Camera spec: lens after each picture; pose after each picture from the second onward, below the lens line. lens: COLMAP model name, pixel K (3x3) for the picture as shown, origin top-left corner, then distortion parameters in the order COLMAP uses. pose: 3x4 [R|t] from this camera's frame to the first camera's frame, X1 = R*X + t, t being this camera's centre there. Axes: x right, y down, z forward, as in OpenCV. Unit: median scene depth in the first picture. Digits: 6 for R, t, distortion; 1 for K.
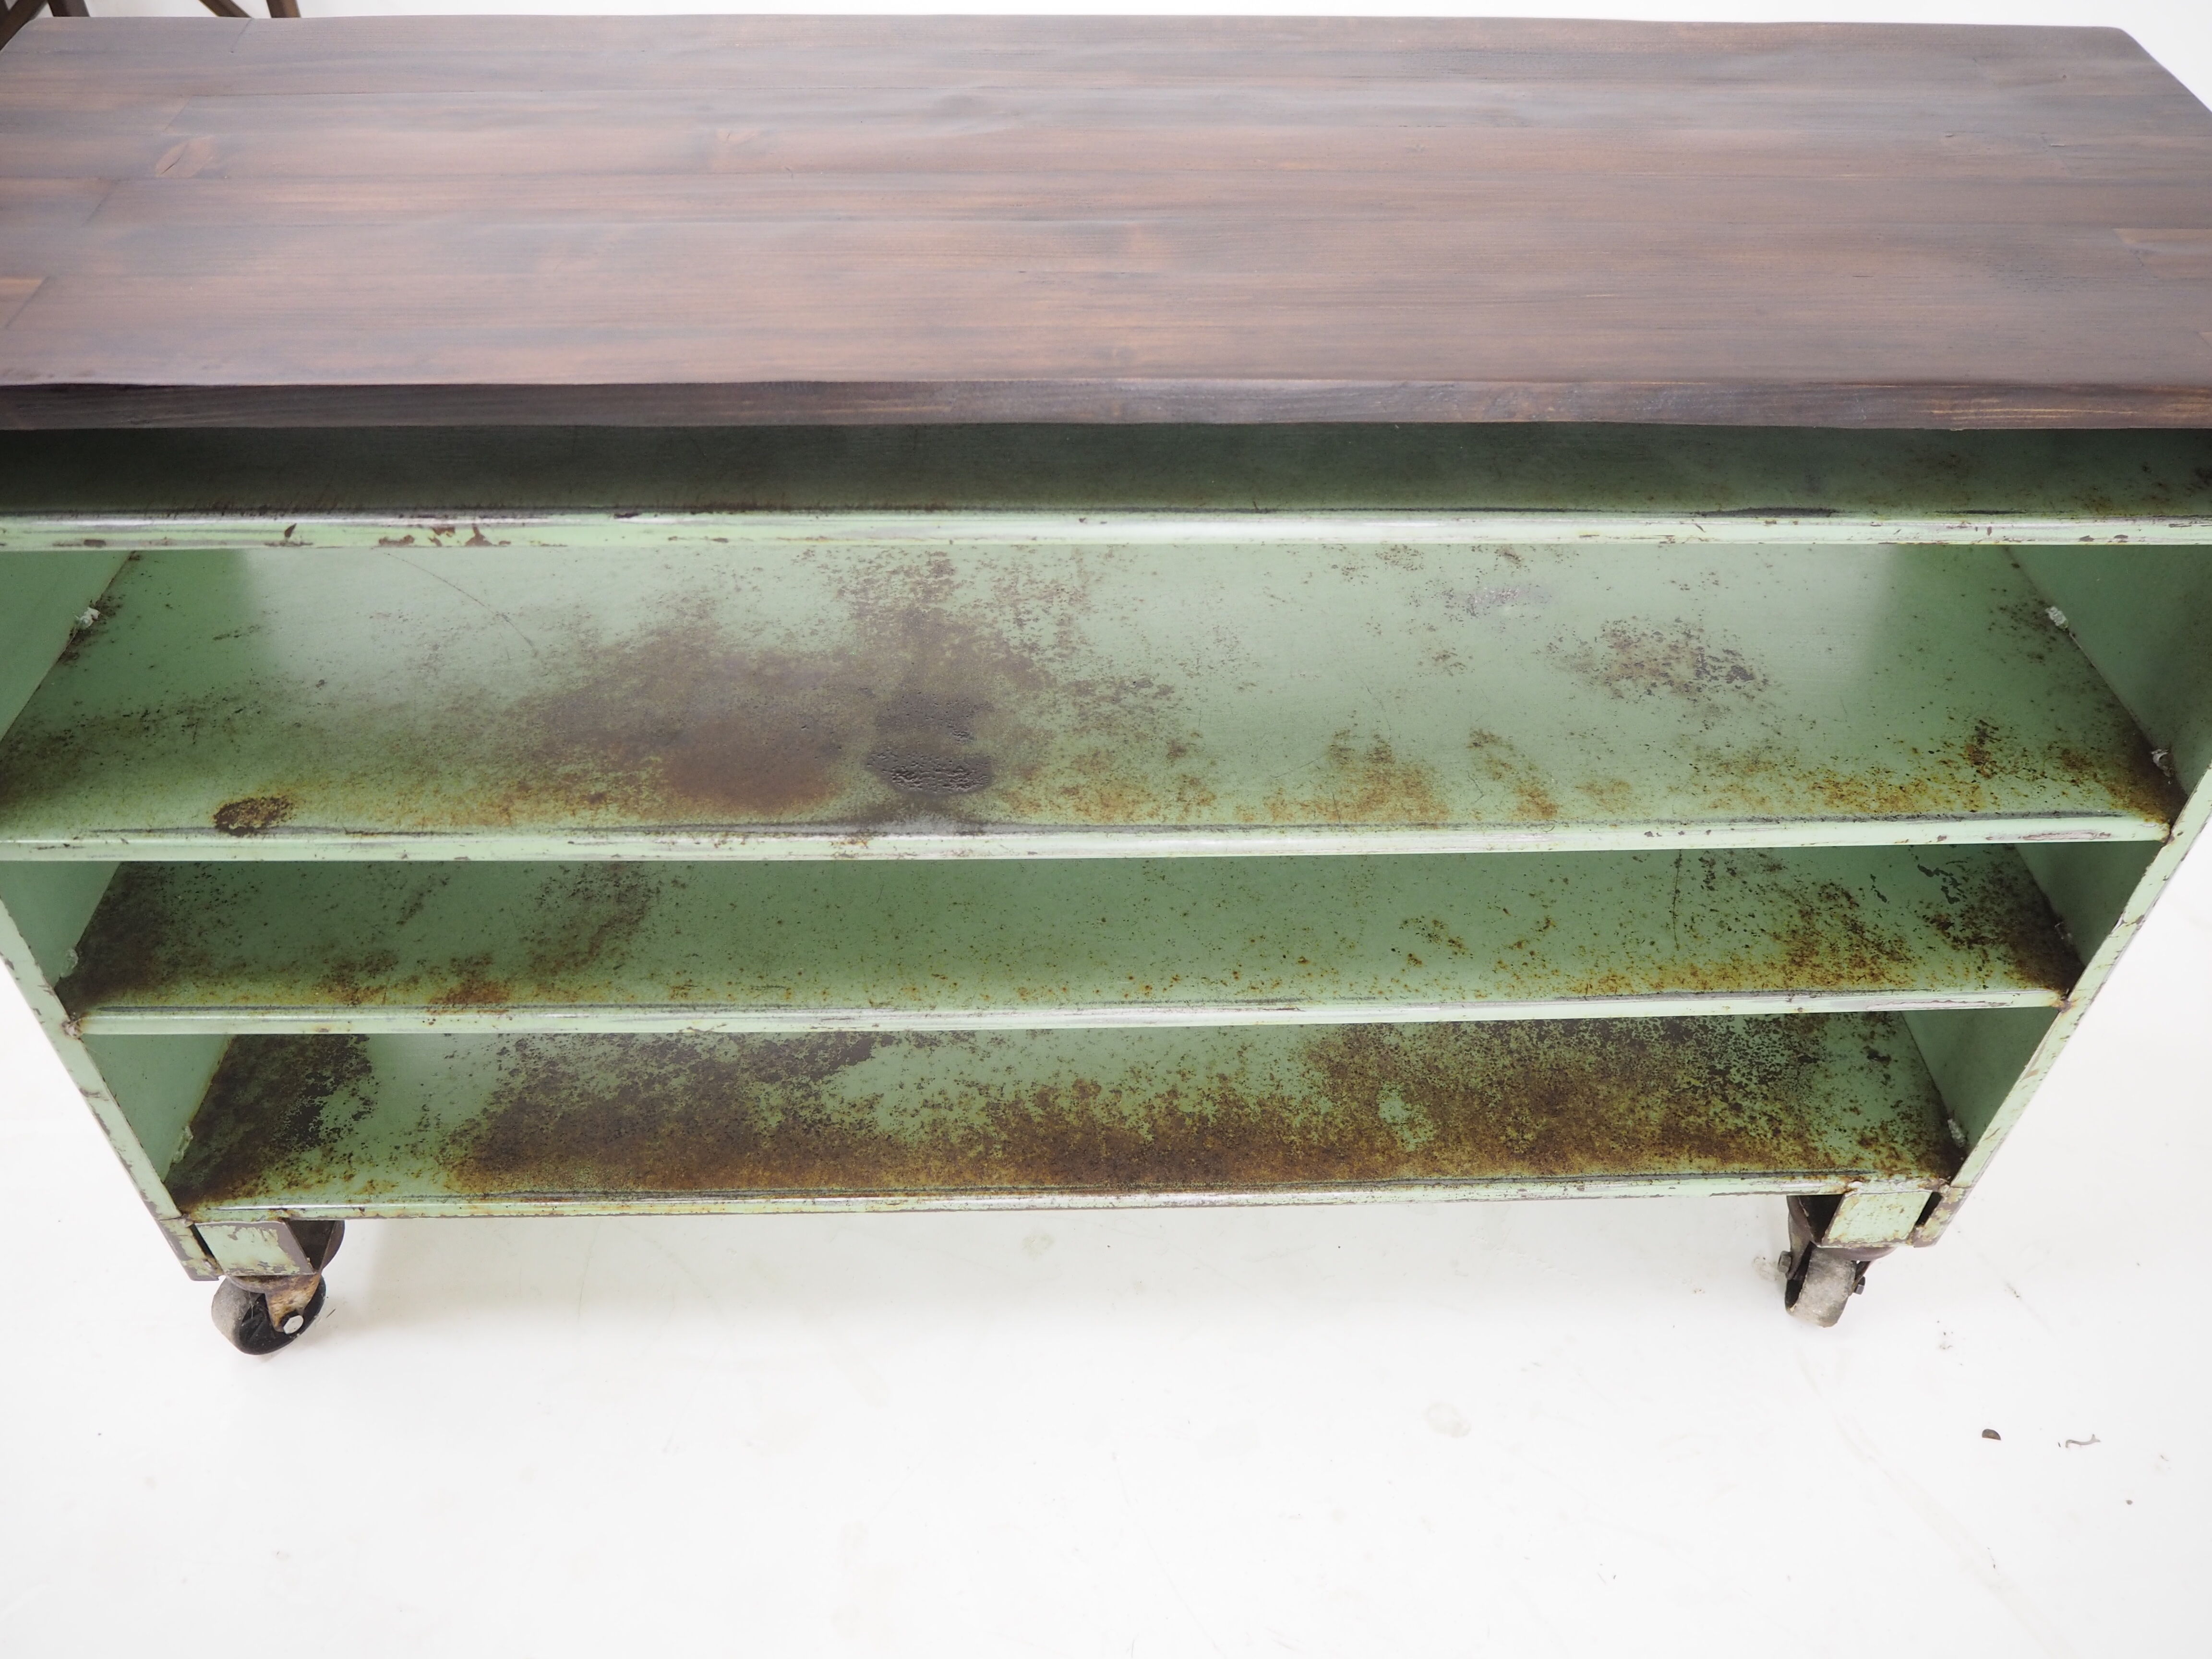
lens RADIAL K [[1836.4, 0, 1106.3], [0, 1836.4, 837.8], [0, 0, 1]] dist [-0.041630, -0.012840]
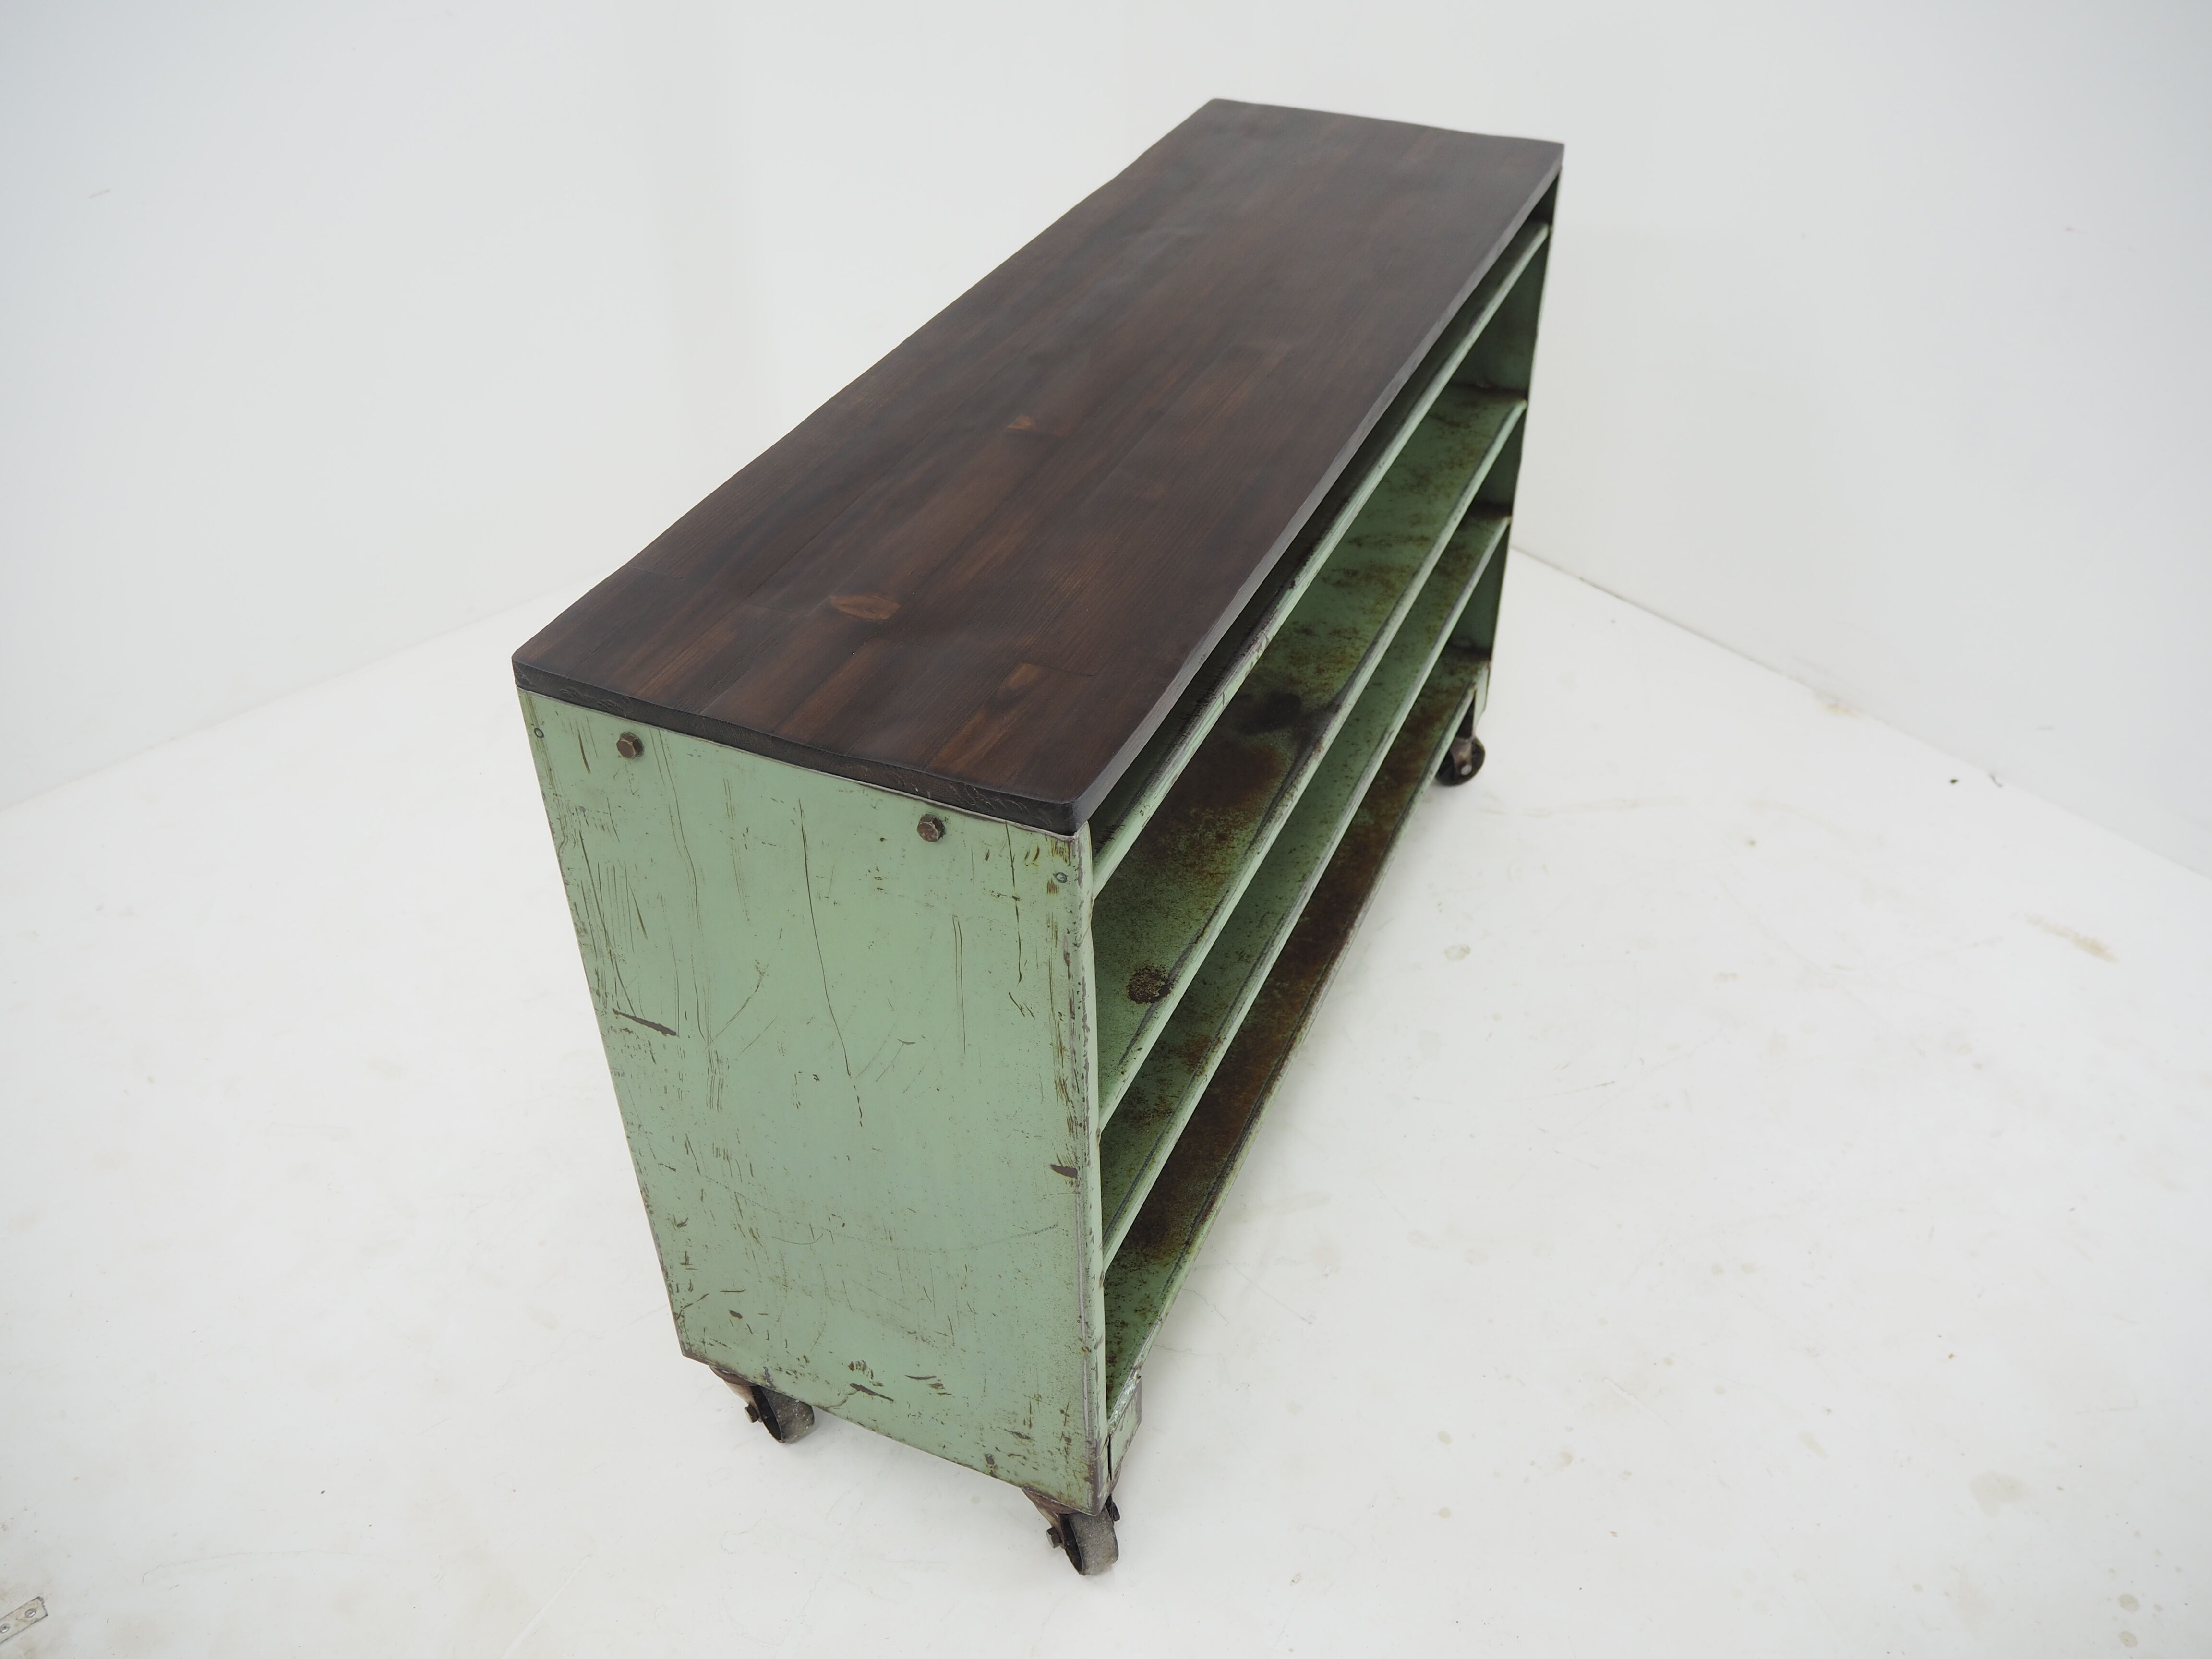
lens RADIAL K [[1836.4, 0, 1107.8], [0, 1836.4, 821.9], [0, 0, 1]] dist [-0.041630, -0.012840]
pose [[0.430498, -0.578060, 0.693194, -1.305561], [0.657763, 0.726838, 0.197622, -0.373855], [-0.618077, 0.370882, 0.693129, 0.037890]]
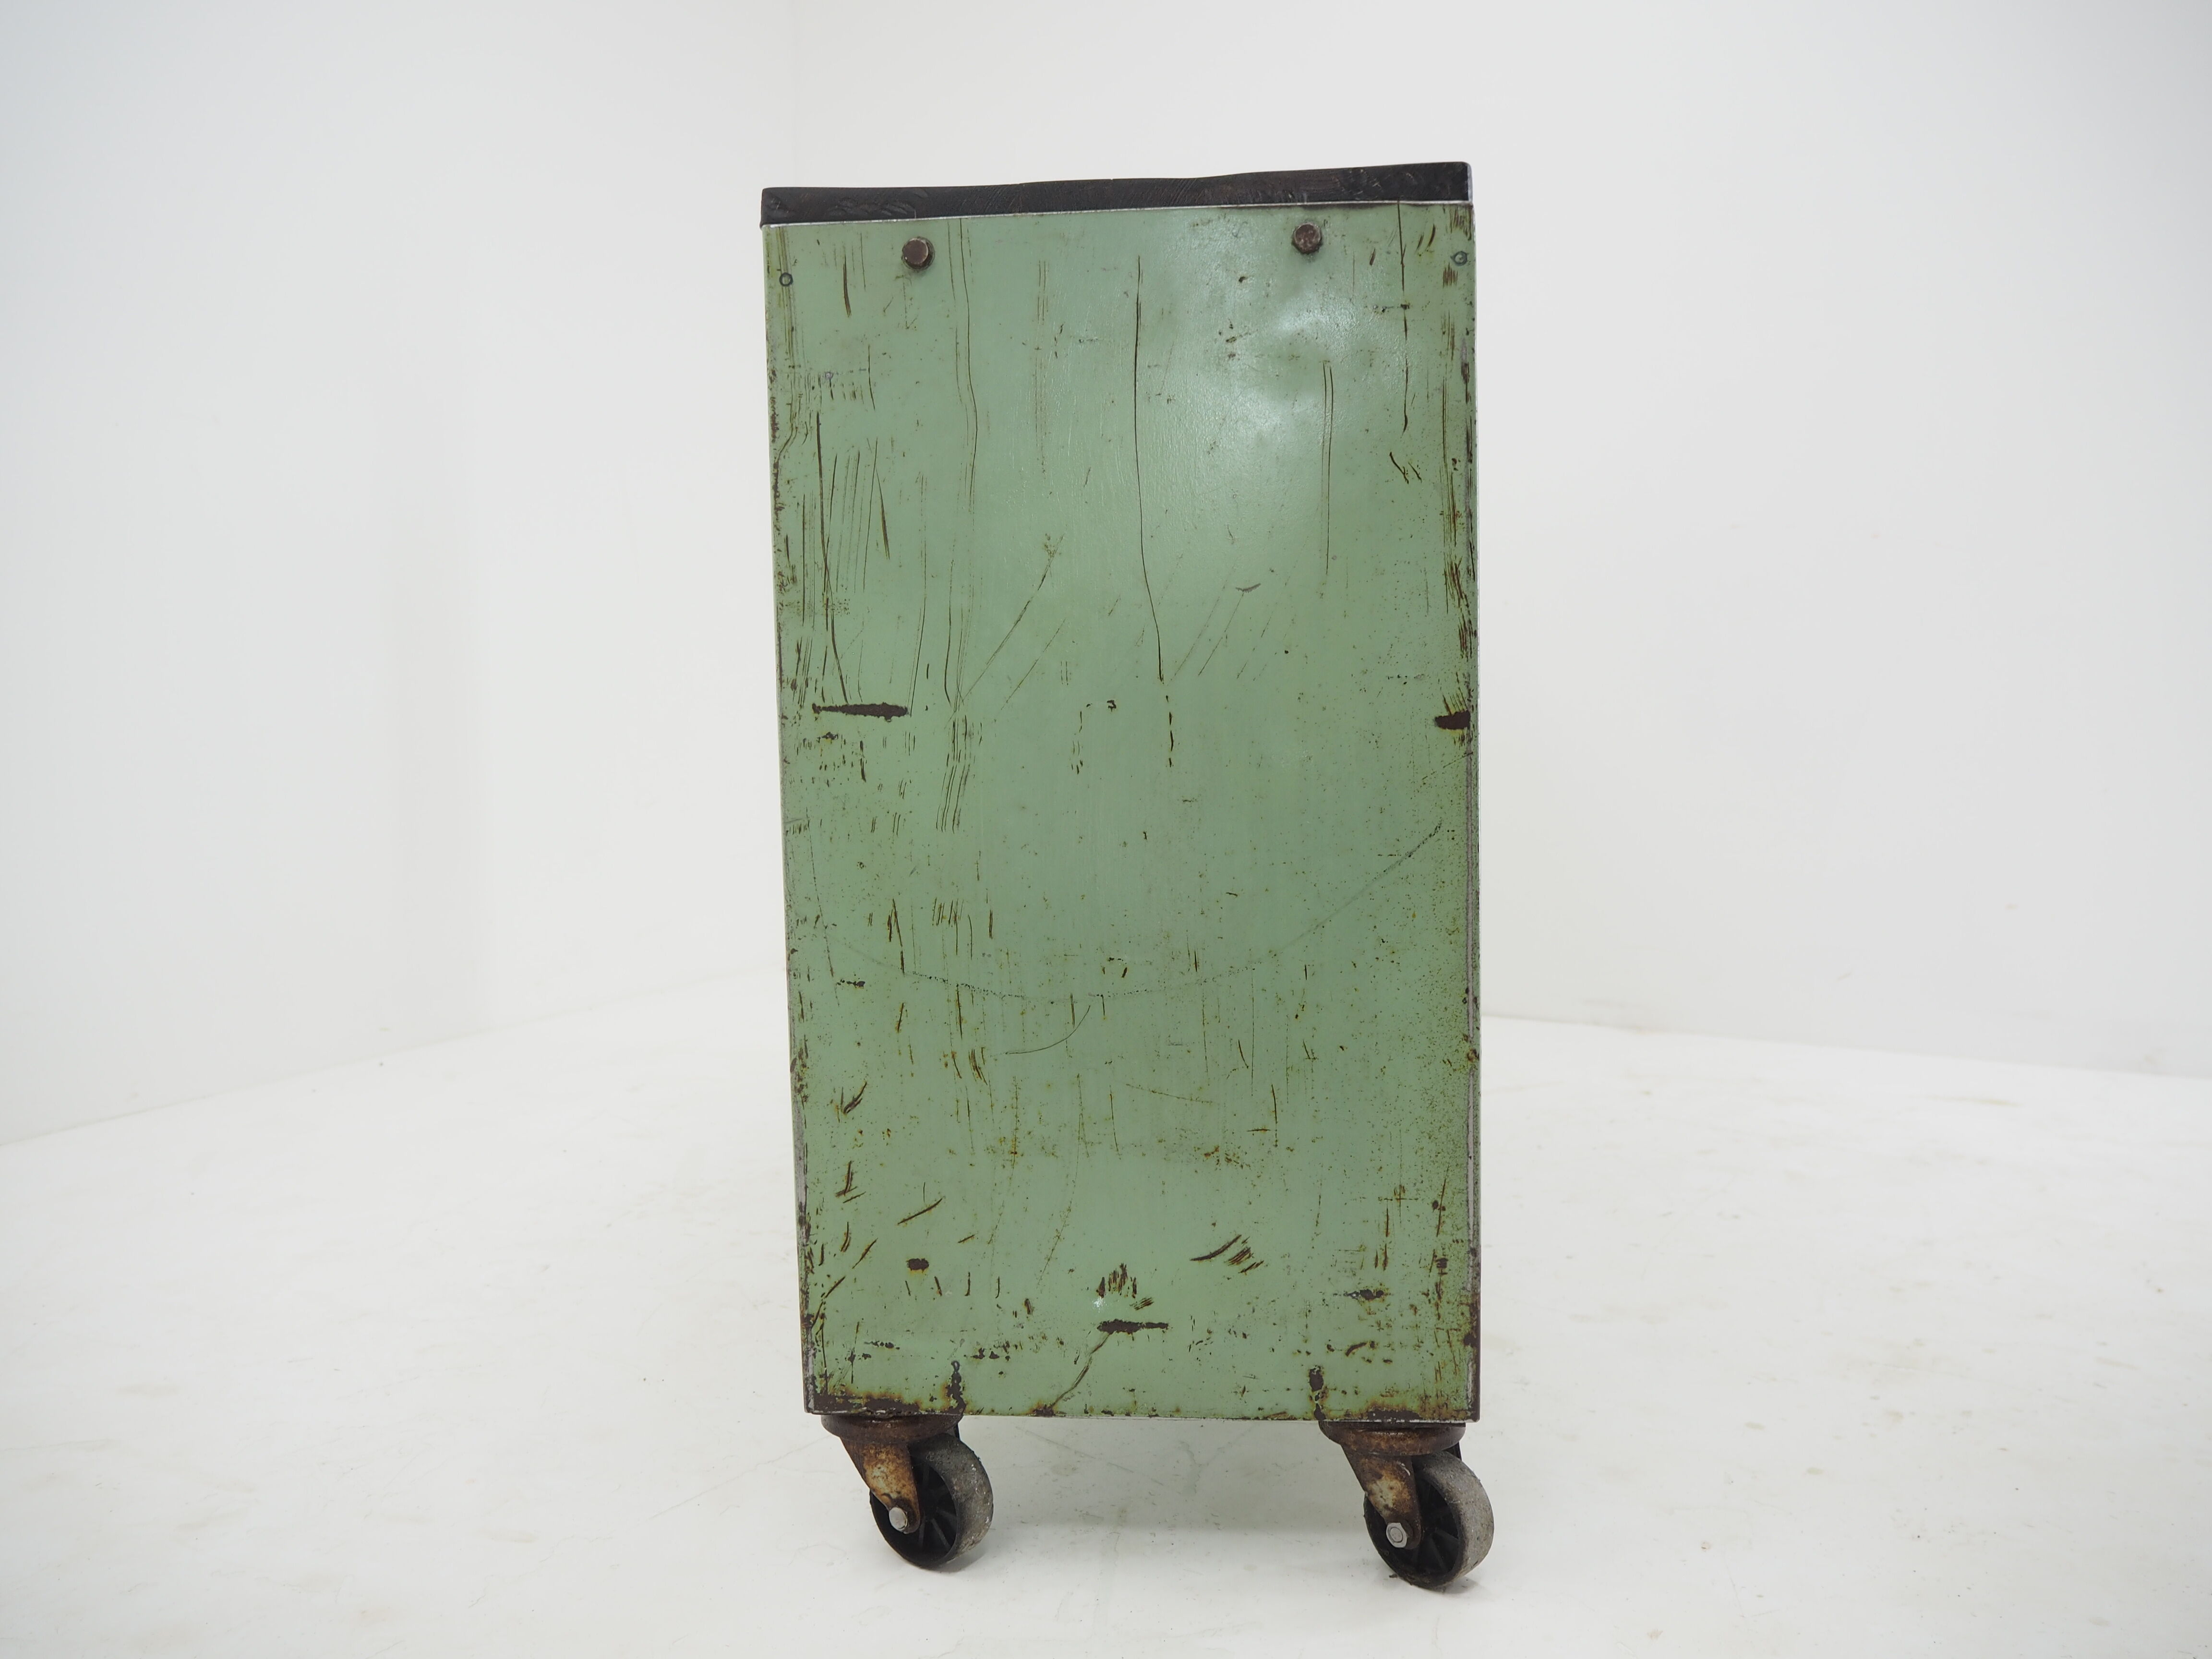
lens RADIAL K [[1836.4, 0, 1103.1], [0, 1836.4, 826.3], [0, 0, 1]] dist [-0.041630, -0.012840]
pose [[0.114471, -0.123208, 0.985757, -1.778946], [0.718594, 0.695421, 0.003473, 0.035501], [-0.685944, 0.707962, 0.168142, 1.390950]]
